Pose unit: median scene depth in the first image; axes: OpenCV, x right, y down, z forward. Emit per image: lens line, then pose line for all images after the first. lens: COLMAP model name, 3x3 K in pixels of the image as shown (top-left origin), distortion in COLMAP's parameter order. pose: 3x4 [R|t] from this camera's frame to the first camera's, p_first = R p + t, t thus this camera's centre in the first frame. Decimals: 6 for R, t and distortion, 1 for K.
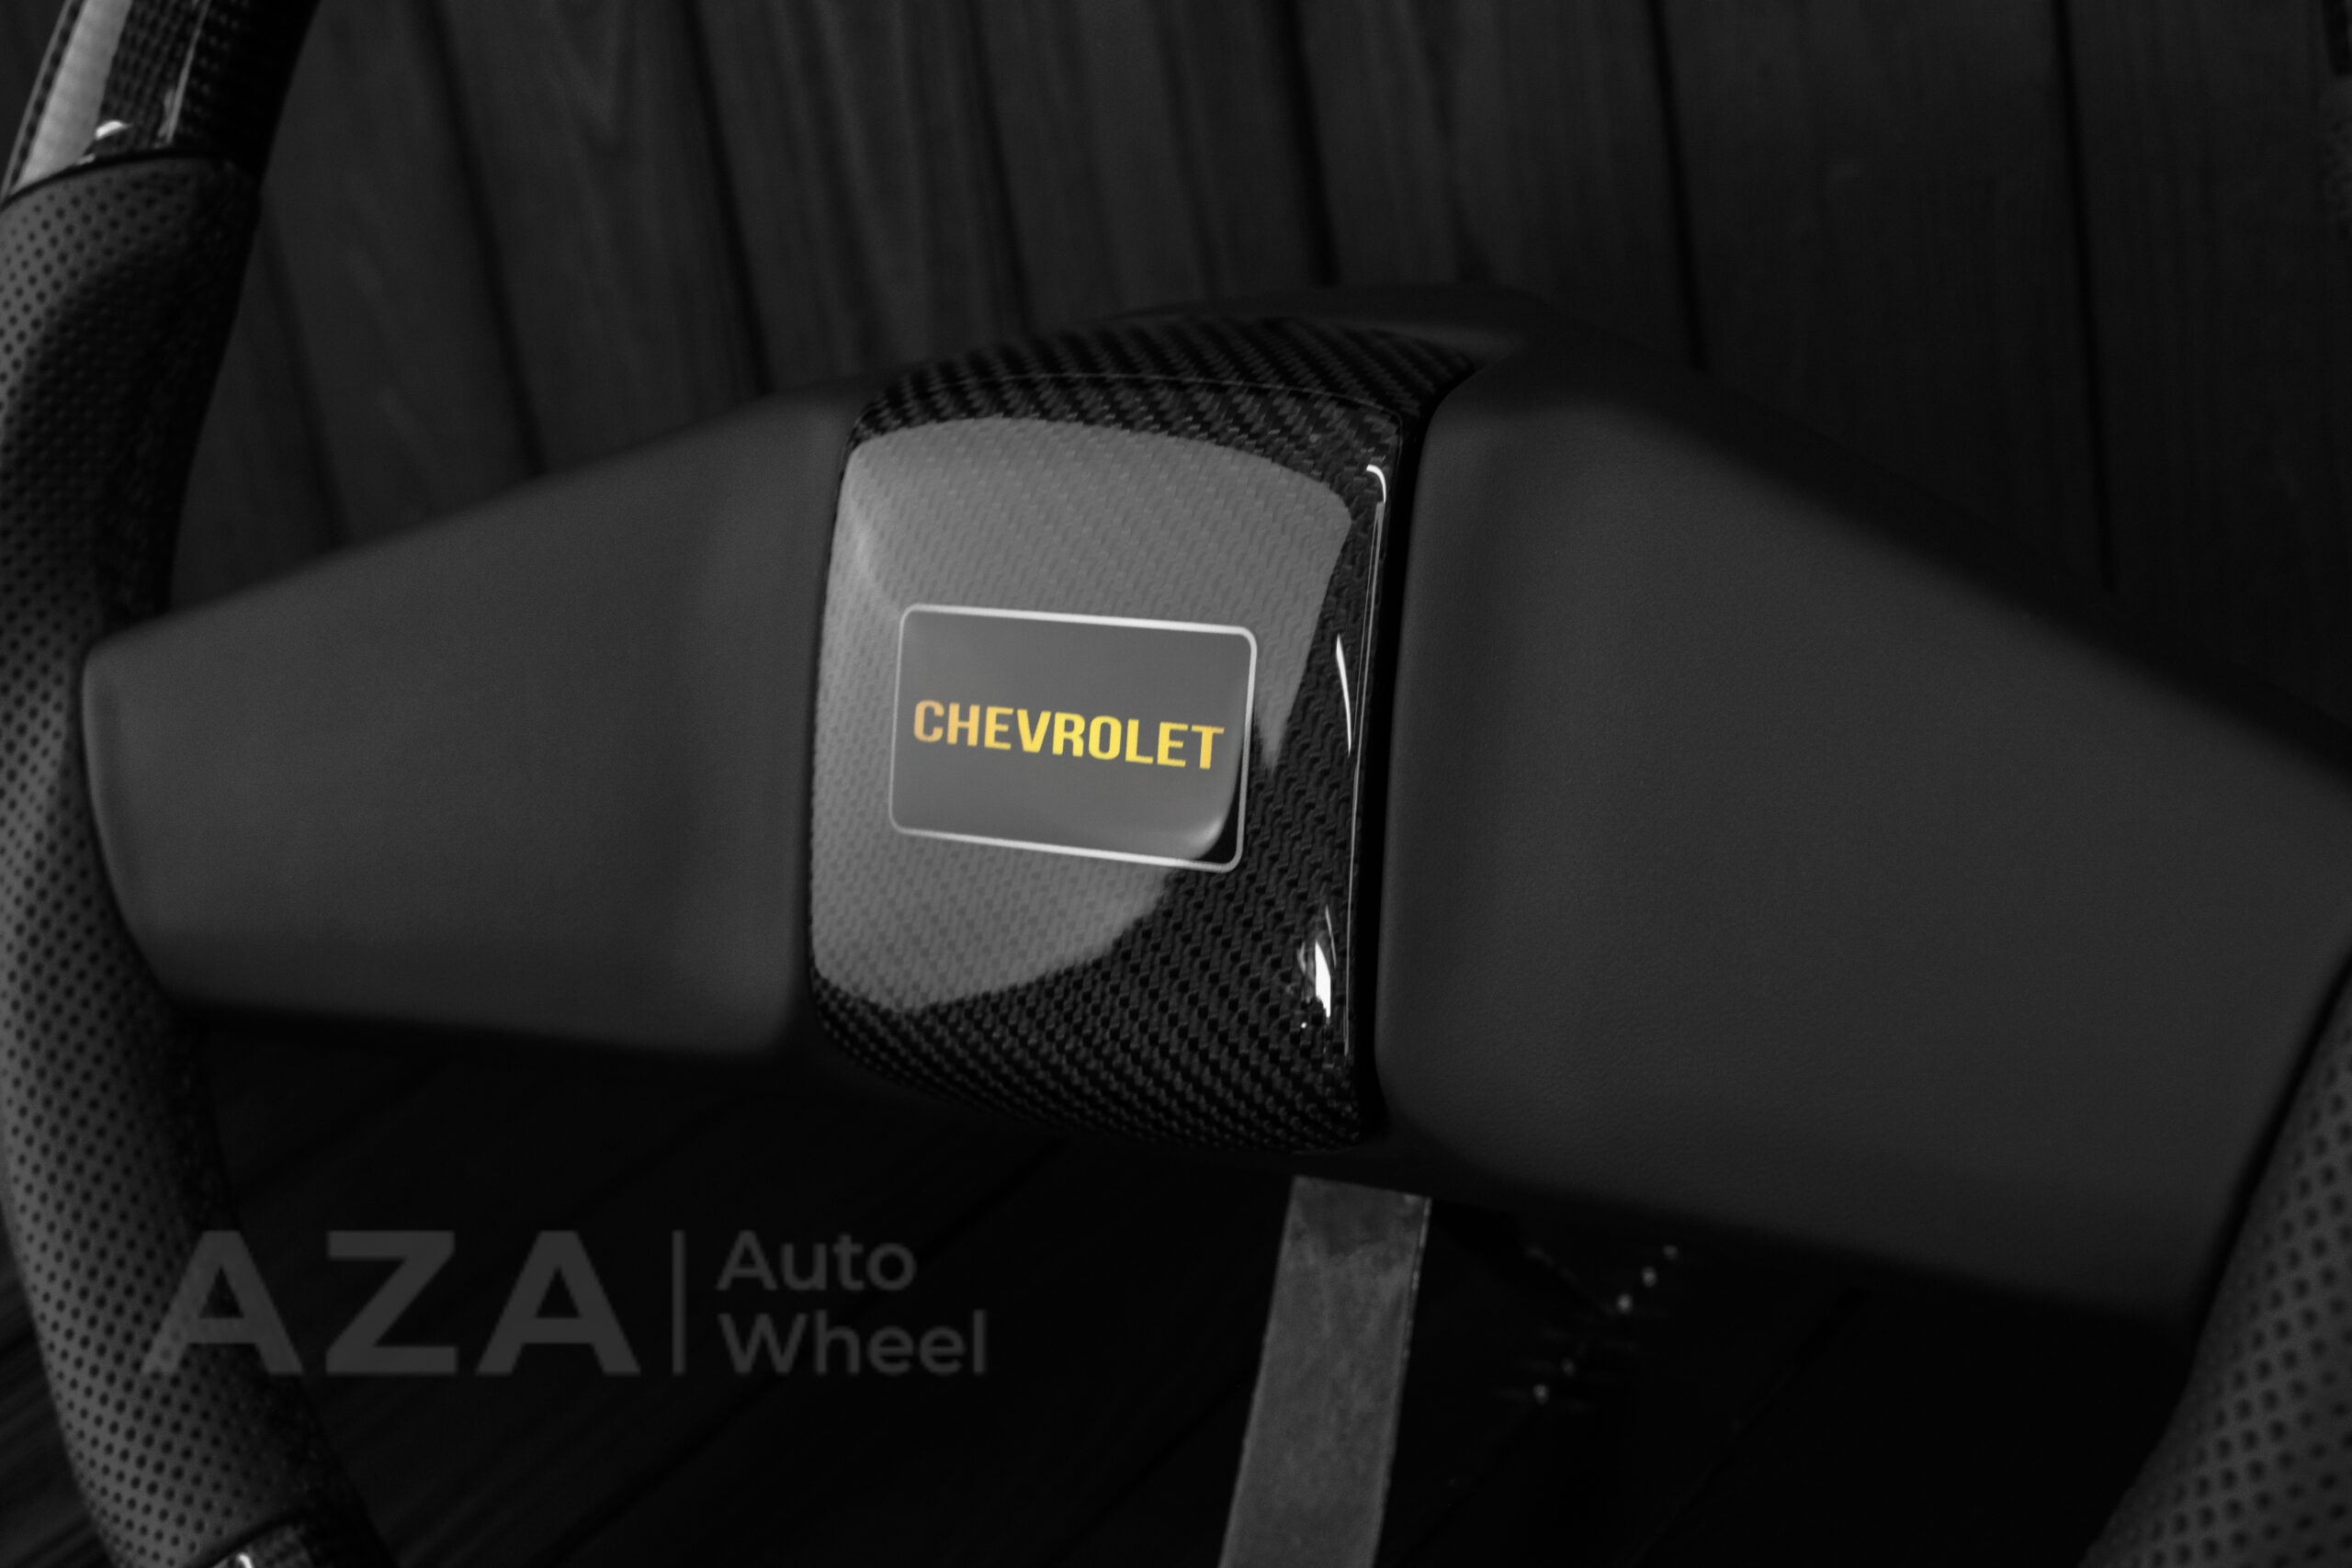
lens RADIAL K [[3585.3, 0, 1184.2], [0, 3585.3, 779.4], [0, 0, 1]] dist [-0.177137, 0.000000]
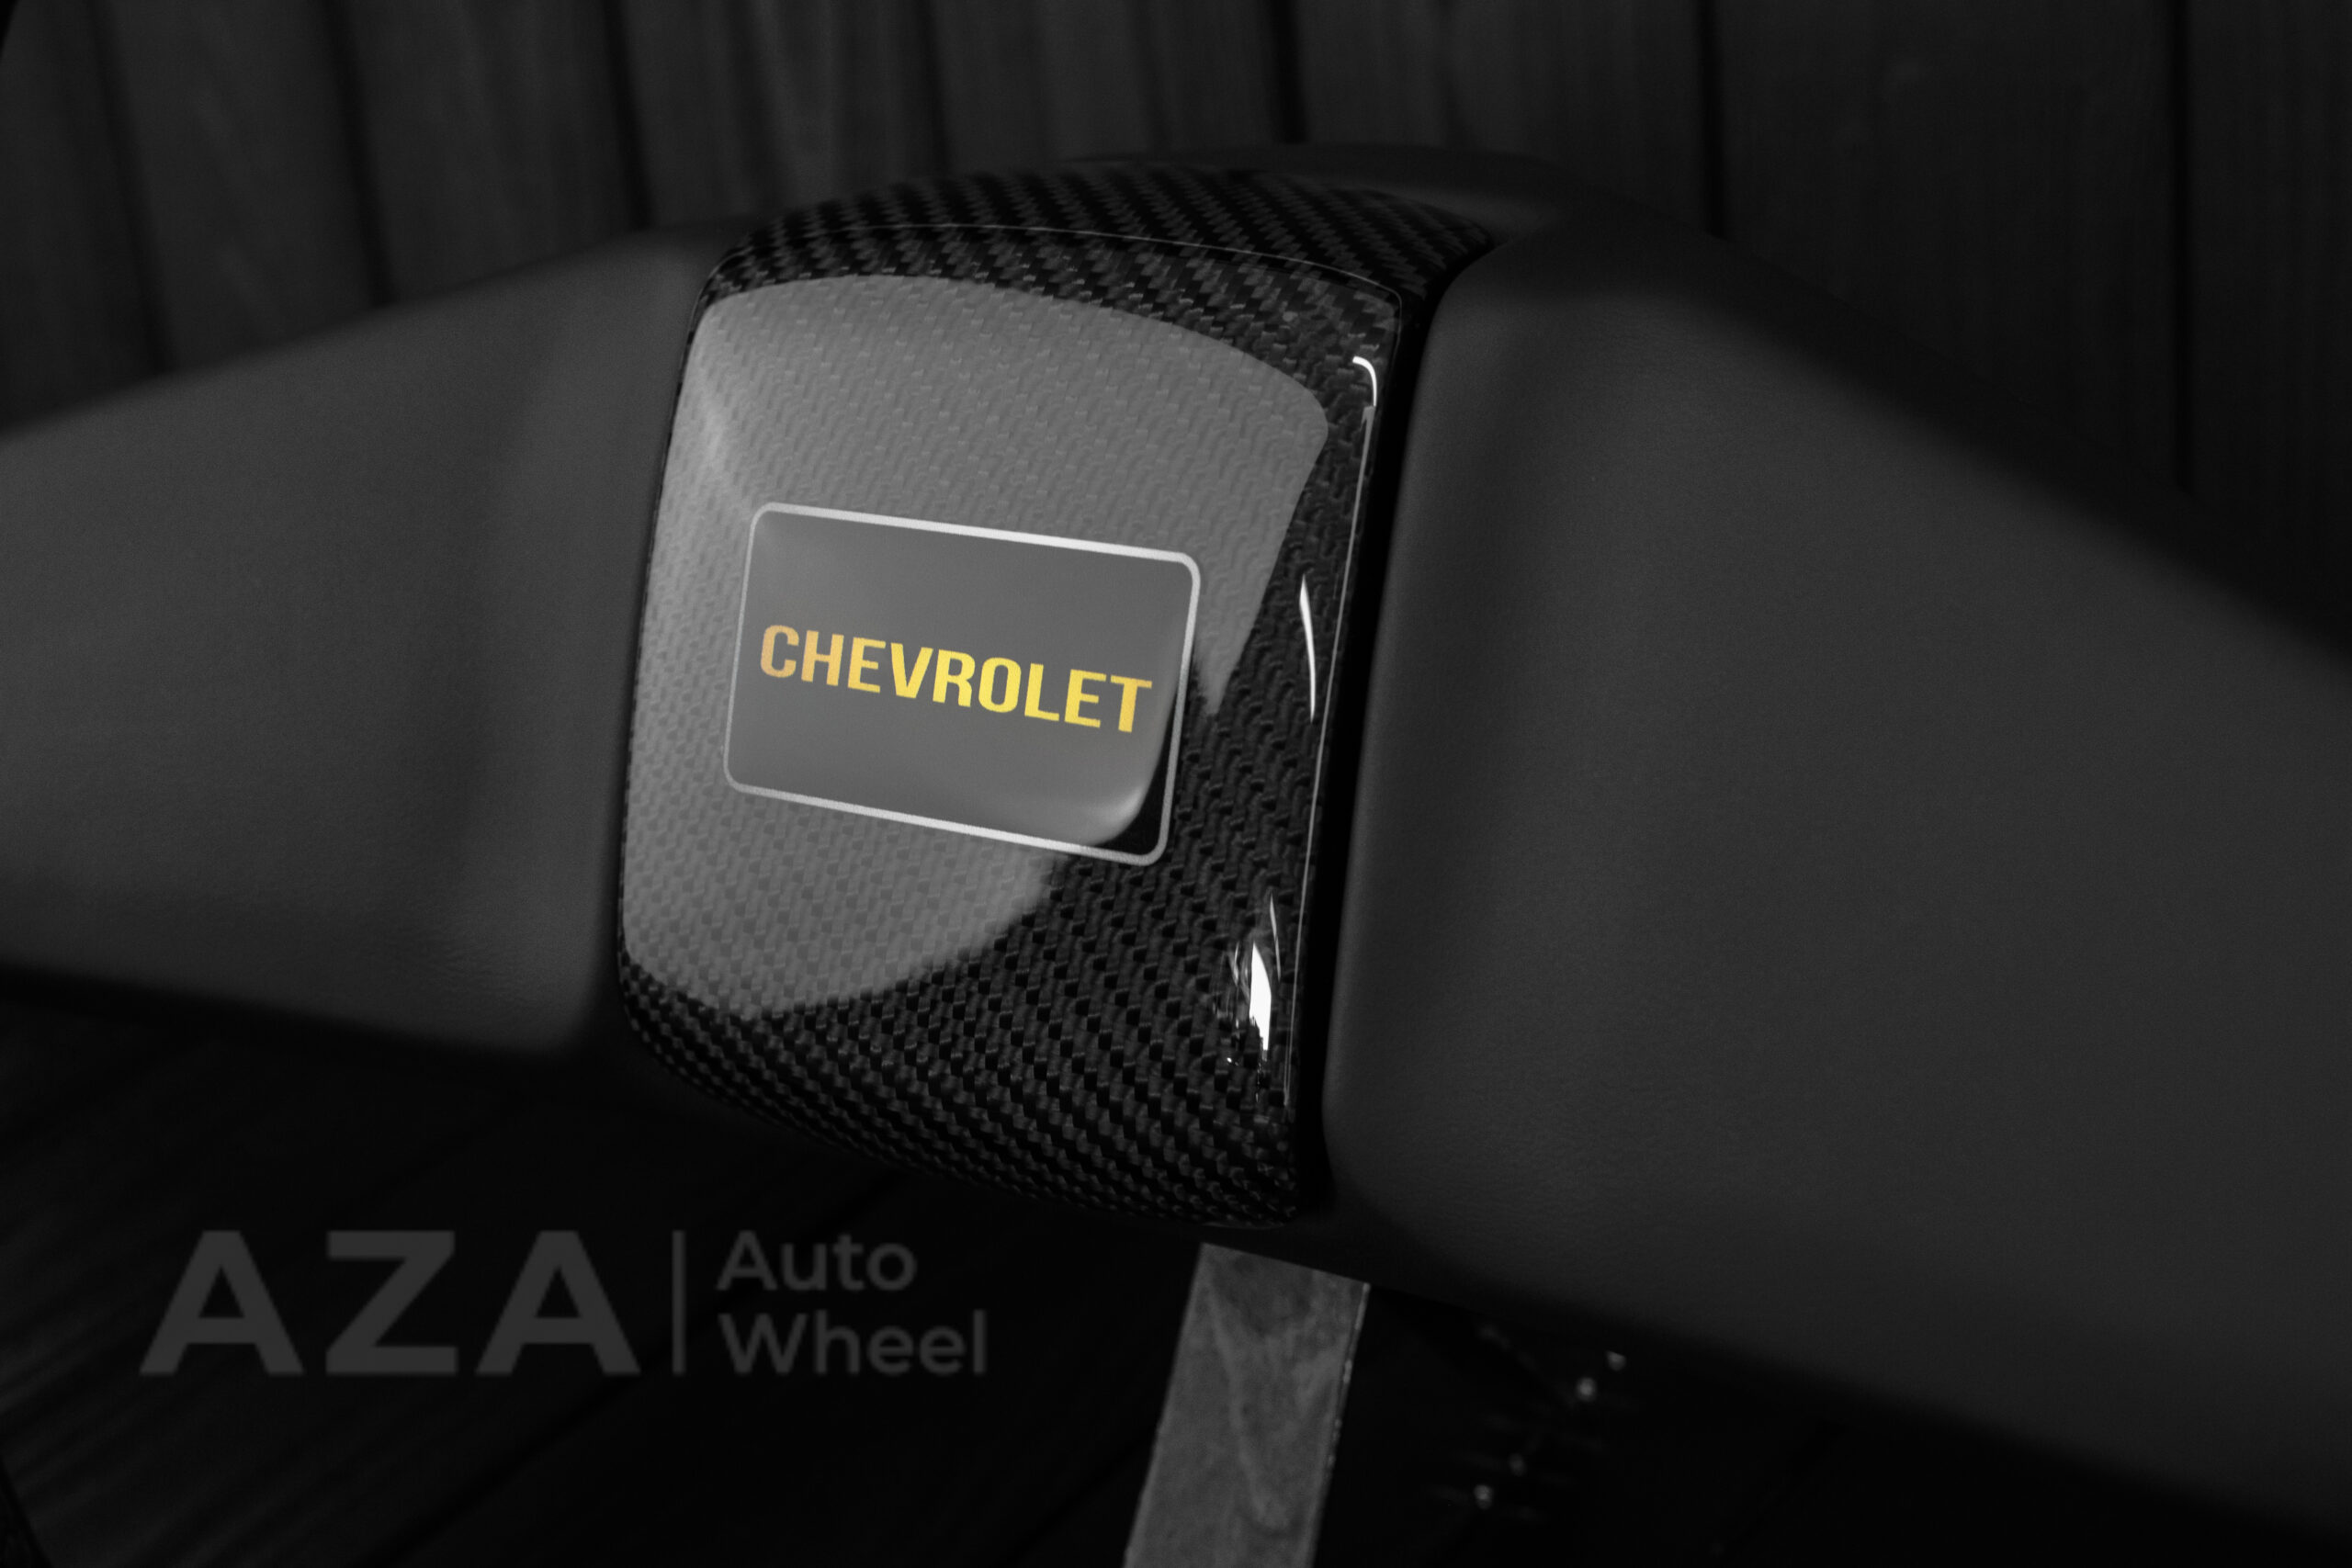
lens RADIAL K [[3585.3, 0, 1164.2], [0, 3585.3, 787.8], [0, 0, 1]] dist [-0.177137, 0.000000]
pose [[0.998263, 0.055837, 0.018814, 0.000325], [-0.056153, 0.998283, 0.016663, -0.004166], [-0.017851, -0.017691, 0.999684, 0.211675]]
